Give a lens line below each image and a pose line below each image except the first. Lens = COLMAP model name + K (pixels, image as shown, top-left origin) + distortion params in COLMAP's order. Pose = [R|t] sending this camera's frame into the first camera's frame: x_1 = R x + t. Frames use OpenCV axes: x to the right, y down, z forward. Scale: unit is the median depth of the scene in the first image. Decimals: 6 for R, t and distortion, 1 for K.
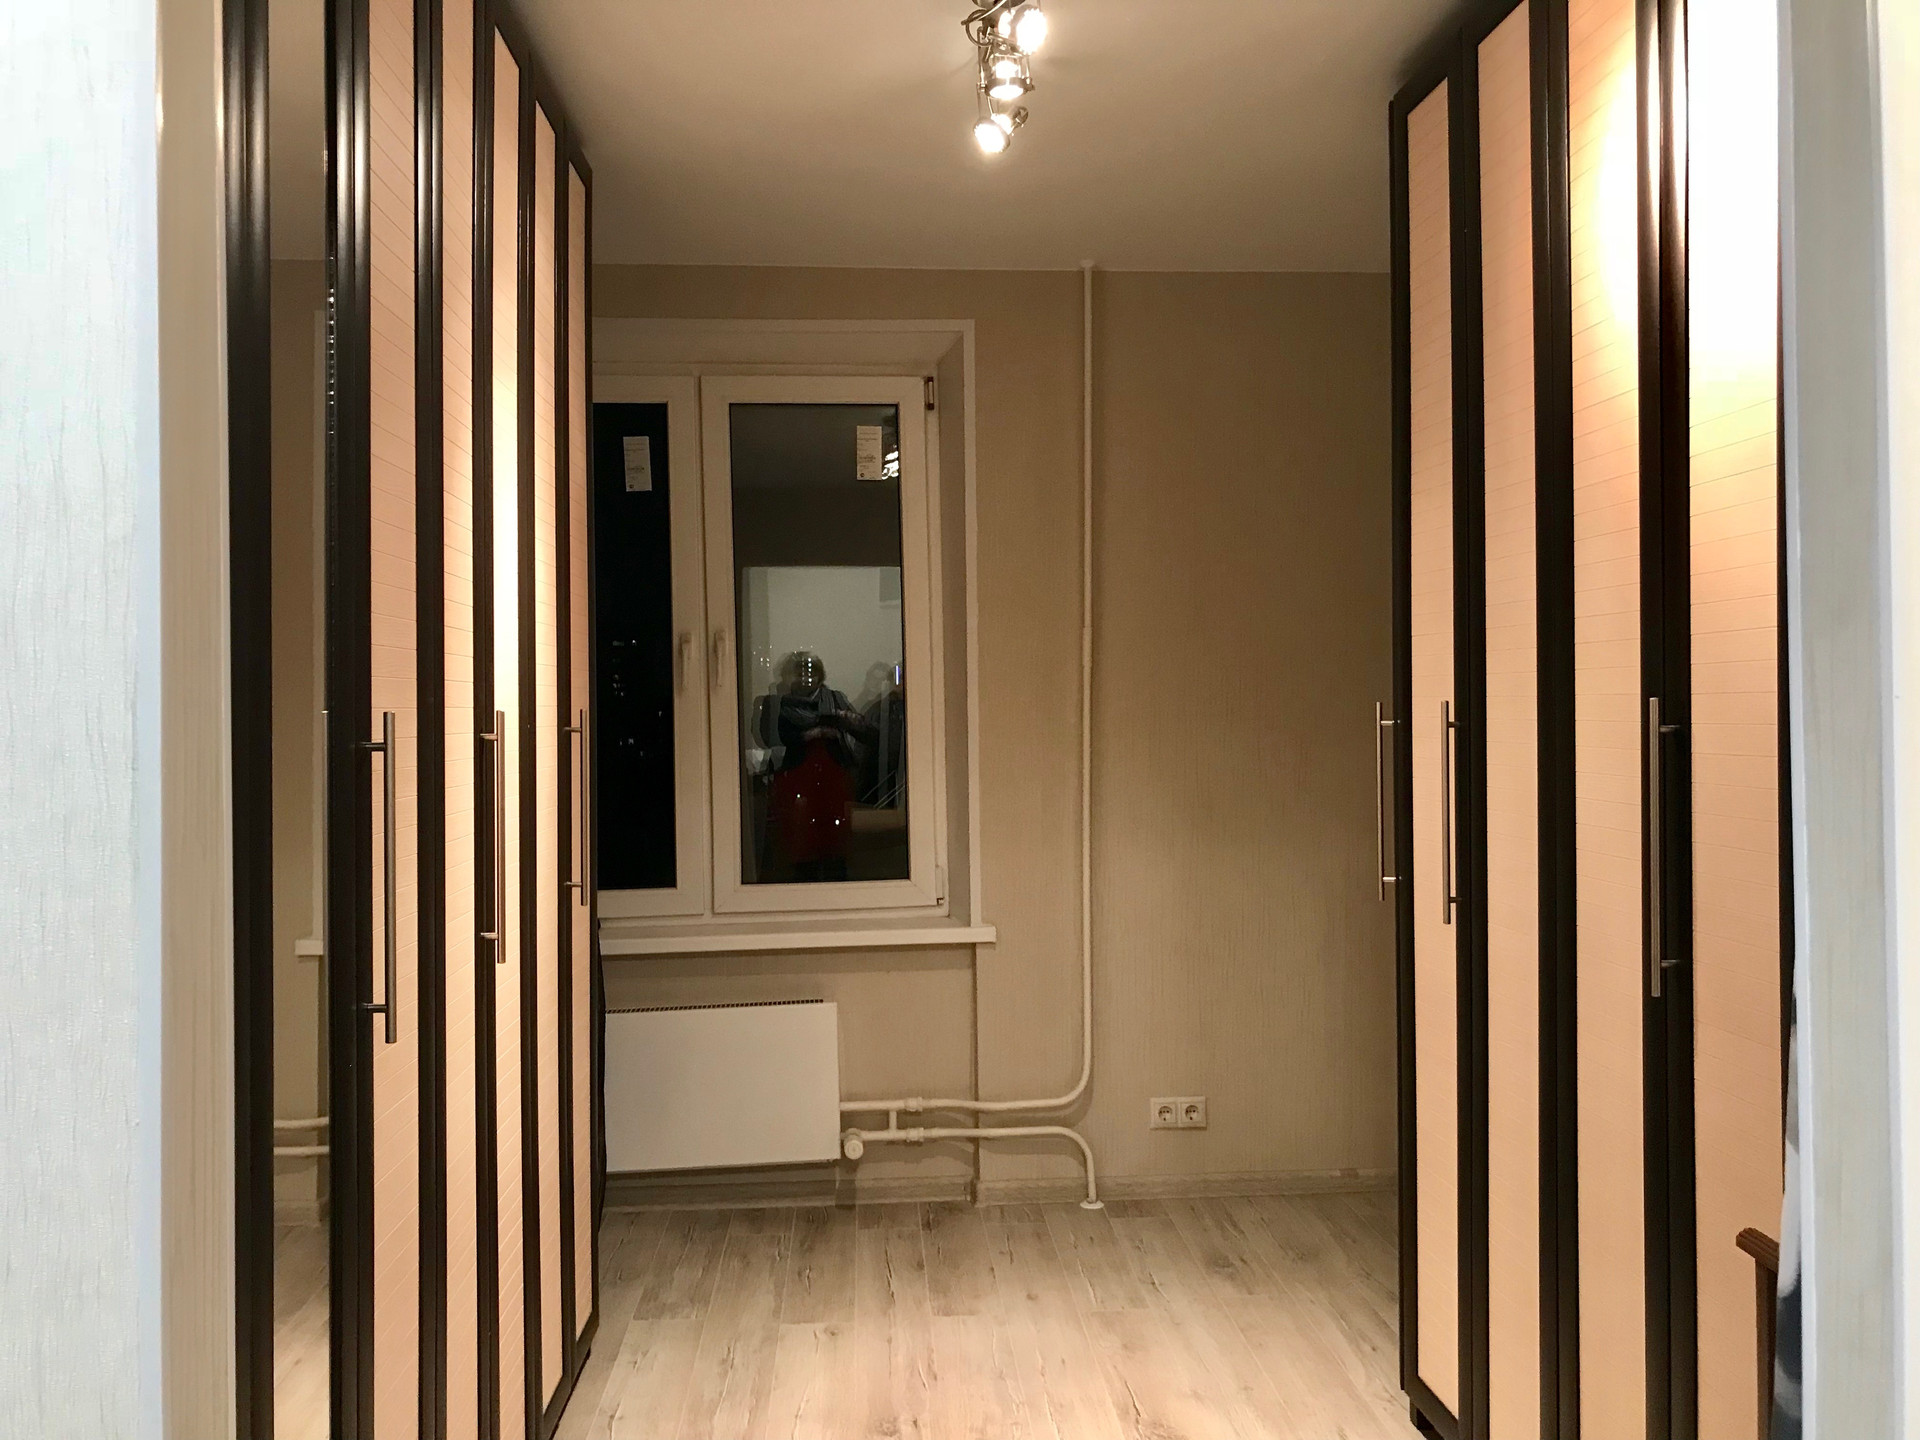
lens RADIAL K [[1592.4, 0, 967.0], [0, 1592.4, 709.9], [0, 0, 1]] dist [0.107829, -0.163611]
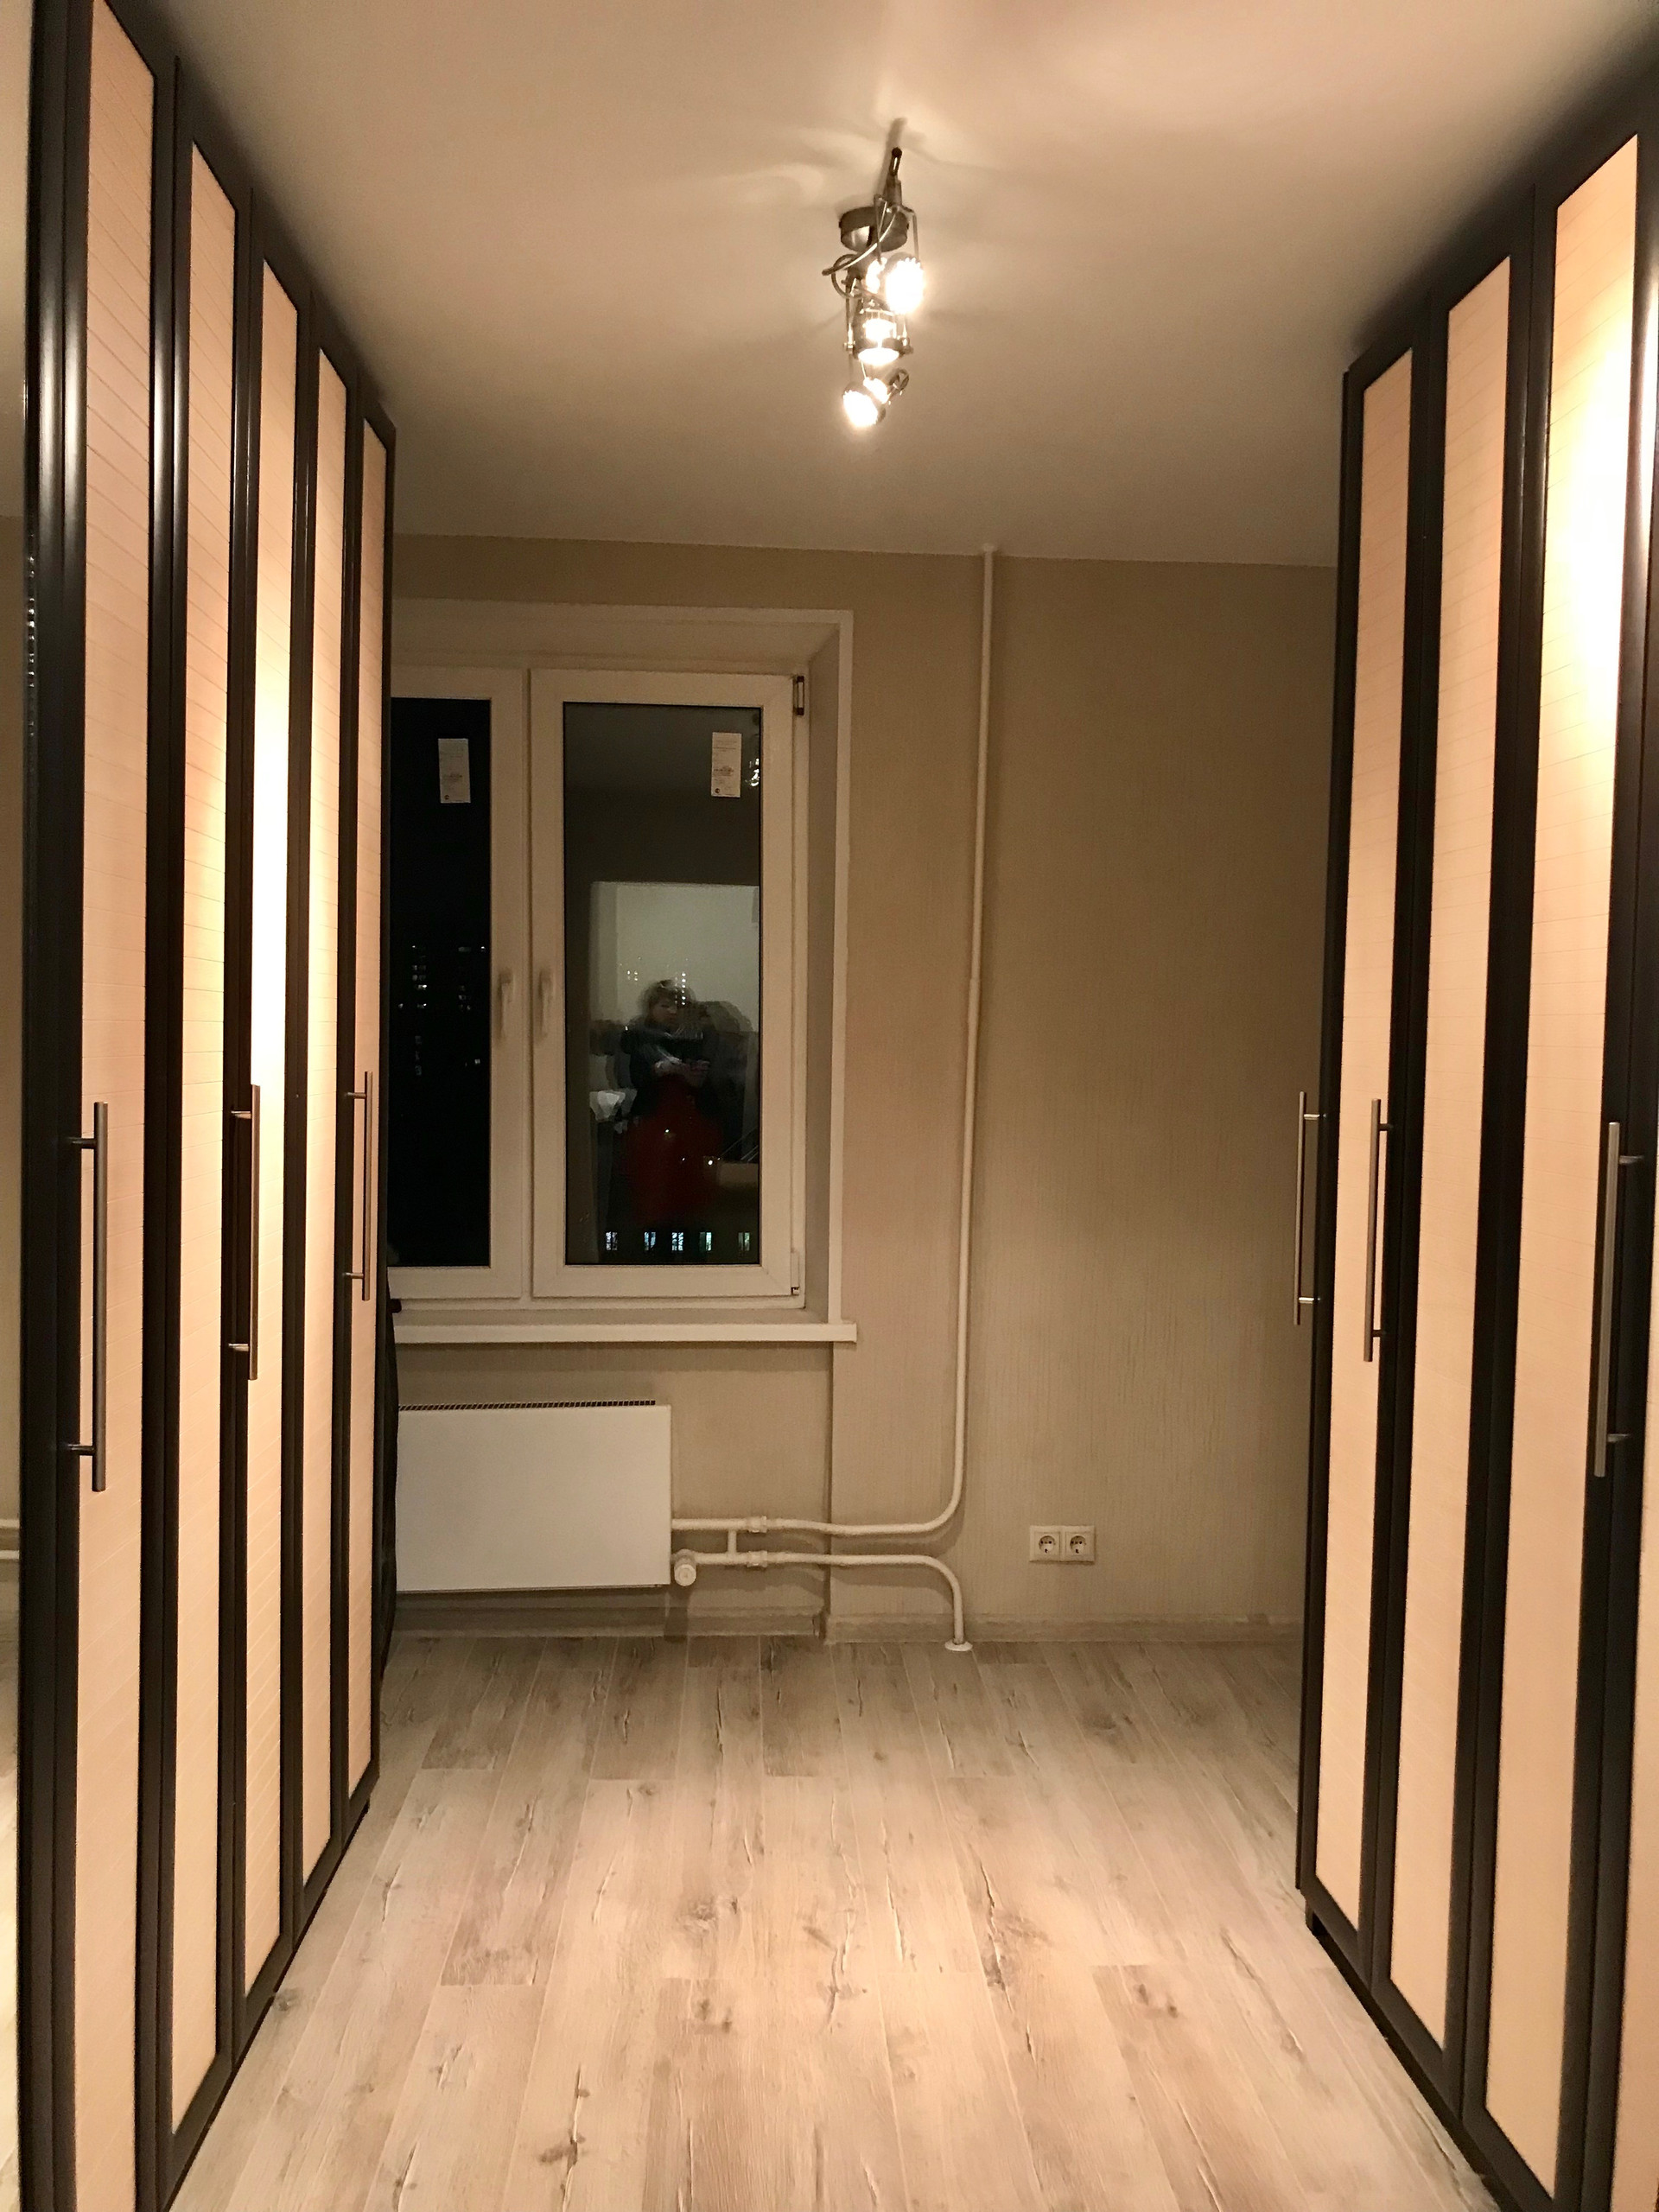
lens RADIAL K [[1834.5, 0, 830.8], [0, 1834.5, 1114.2], [0, 0, 1]] dist [0.107829, -0.163611]
pose [[0.999480, 0.029352, -0.013375, 0.014333], [-0.028796, 0.998785, 0.039980, -0.017045], [0.014532, -0.039574, 0.999111, 0.013677]]
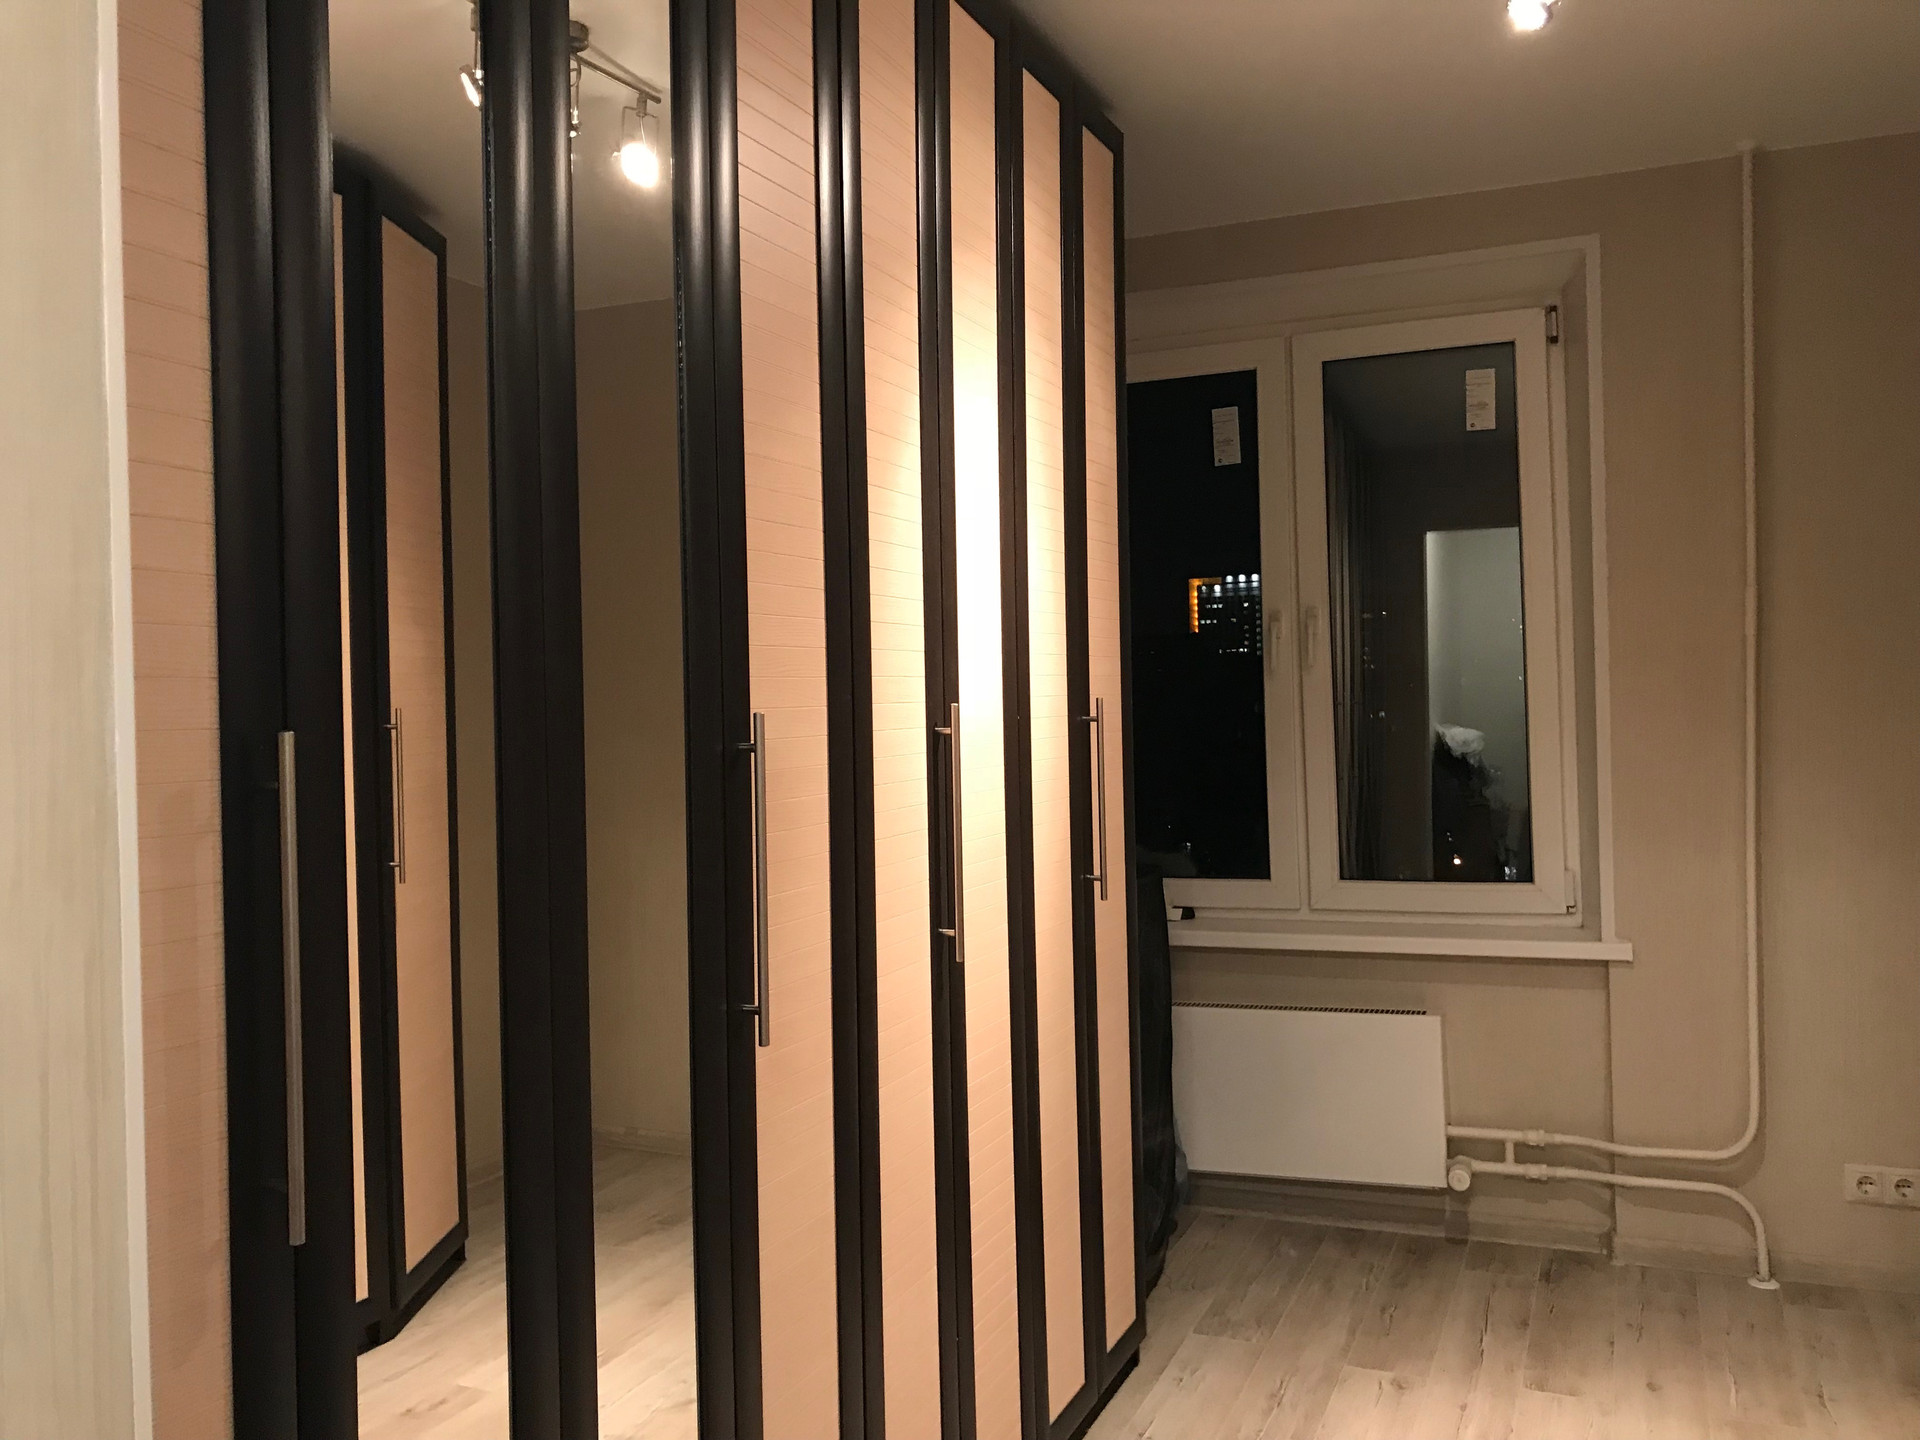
lens RADIAL K [[1605.7, 0, 964.4], [0, 1605.7, 710.9], [0, 0, 1]] dist [0.033960, 0.004362]
pose [[0.900708, -0.006006, -0.434384, 0.074698], [0.013583, 0.999805, 0.014340, -0.005654], [0.434214, -0.018817, 0.900613, 0.069967]]
